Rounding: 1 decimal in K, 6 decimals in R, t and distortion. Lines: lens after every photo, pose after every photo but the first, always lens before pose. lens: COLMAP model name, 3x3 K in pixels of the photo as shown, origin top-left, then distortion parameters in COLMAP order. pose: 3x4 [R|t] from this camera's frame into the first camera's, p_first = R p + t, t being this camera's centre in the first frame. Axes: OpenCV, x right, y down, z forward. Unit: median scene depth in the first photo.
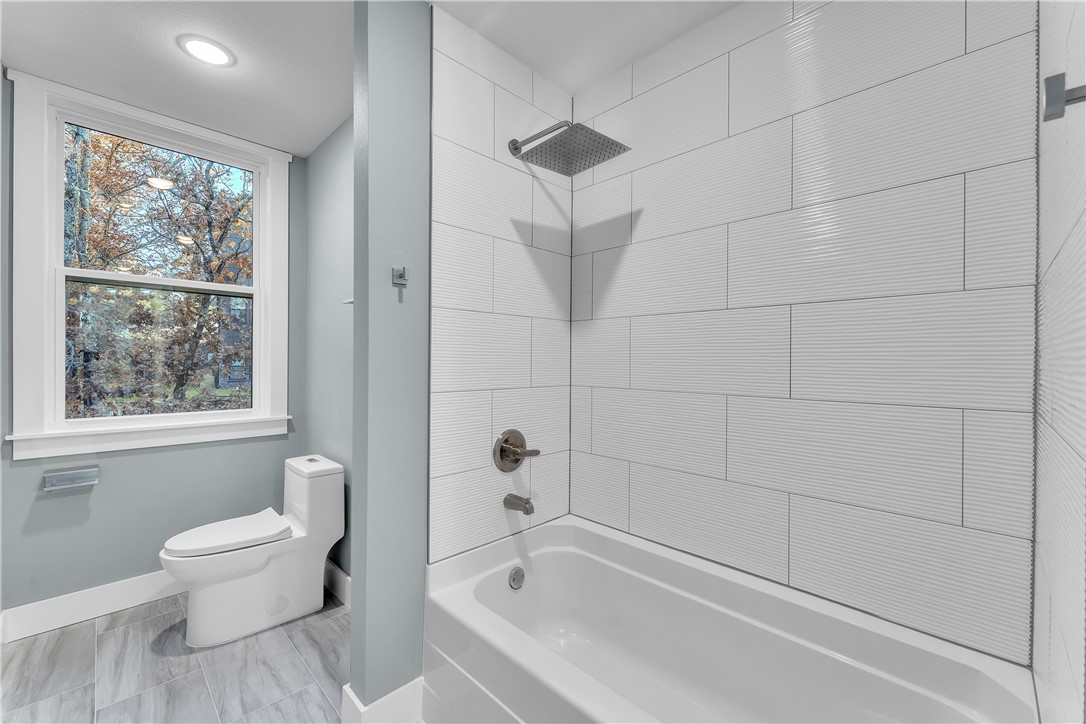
lens RADIAL K [[446.1, 0, 538.2], [0, 446.1, 361.9], [0, 0, 1]] dist [0.001171, -0.000485]
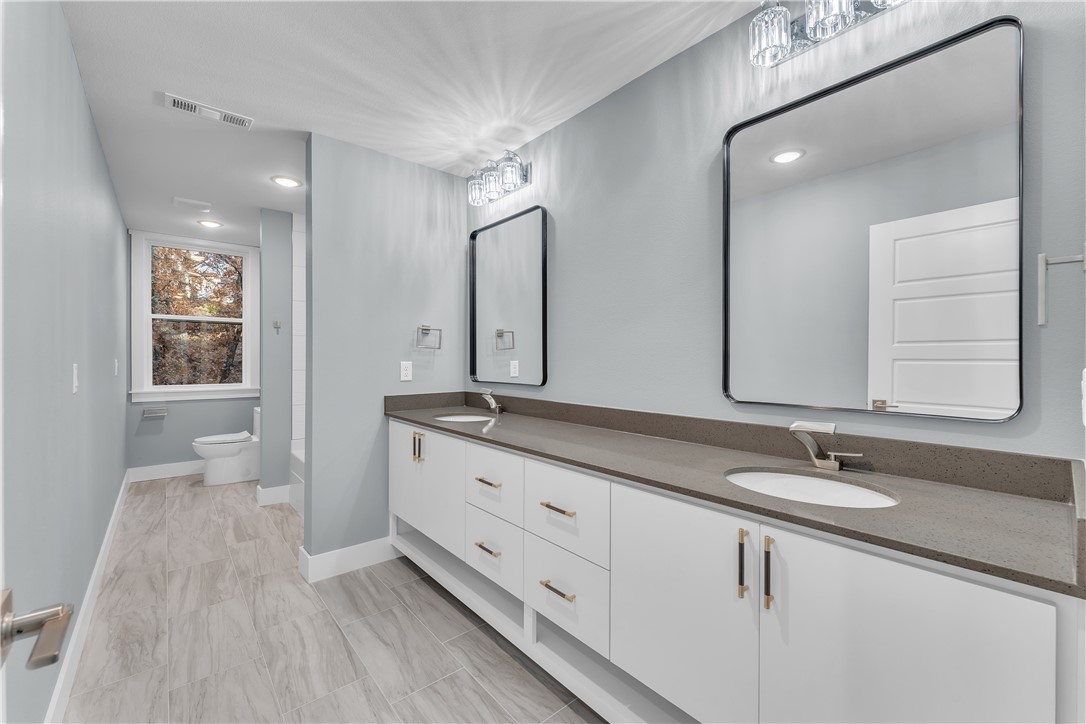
lens RADIAL K [[446.1, 0, 538.2], [0, 446.1, 361.9], [0, 0, 1]] dist [0.001171, -0.000485]
pose [[0.996854, -0.001097, -0.079256, 0.819538], [0.001423, 0.999991, 0.004067, 0.008137], [0.079251, -0.004167, 0.996846, -0.846349]]
